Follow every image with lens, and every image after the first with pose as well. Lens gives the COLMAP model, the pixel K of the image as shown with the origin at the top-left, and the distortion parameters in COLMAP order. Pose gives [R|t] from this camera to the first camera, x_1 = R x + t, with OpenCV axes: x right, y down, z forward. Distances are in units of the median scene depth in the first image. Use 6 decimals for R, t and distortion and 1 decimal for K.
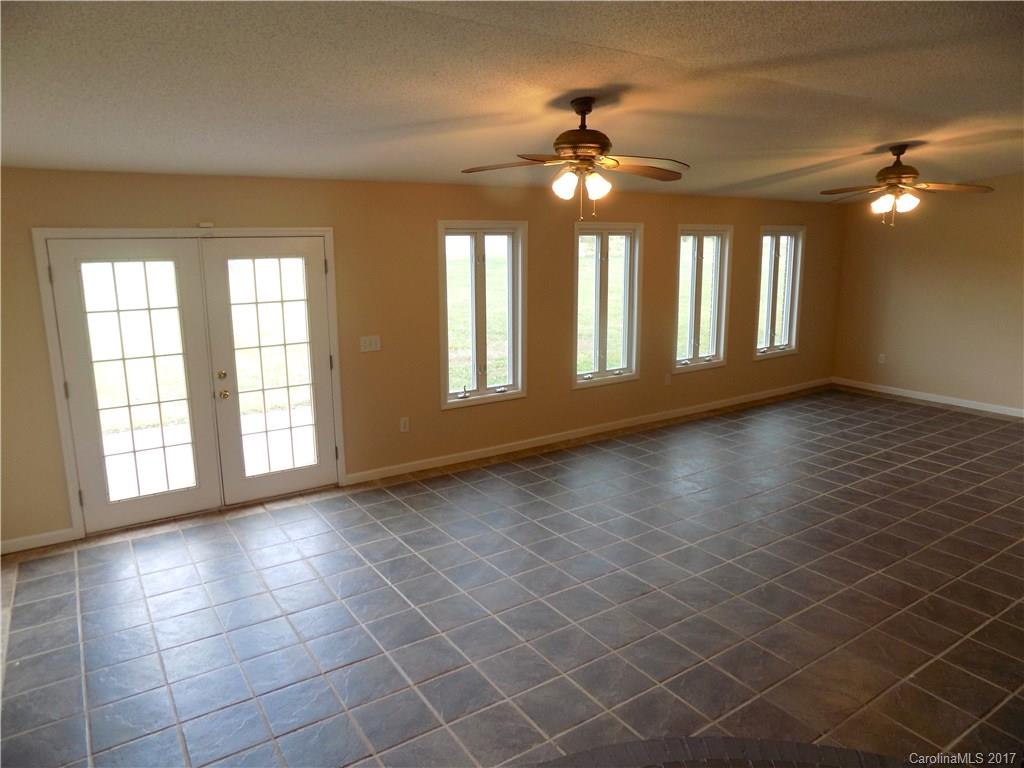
lens RADIAL K [[691.3, 0, 512.0], [0, 691.3, 384.0], [0, 0, 1]] dist [-0.088639, 0.084465]
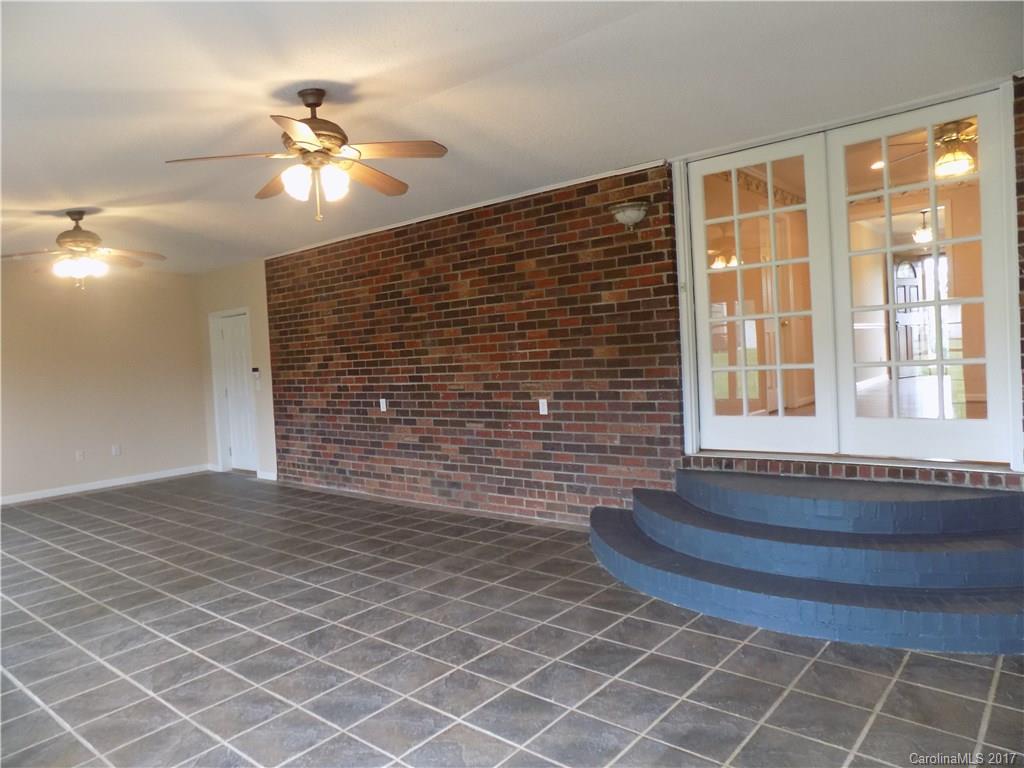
lens RADIAL K [[691.3, 0, 512.0], [0, 691.3, 384.0], [0, 0, 1]] dist [-0.088639, 0.084465]
pose [[-0.279198, -0.024101, 0.959931, -1.051455], [0.245242, 0.964742, 0.095551, -0.077321], [-0.928388, 0.262093, -0.263444, 1.335528]]
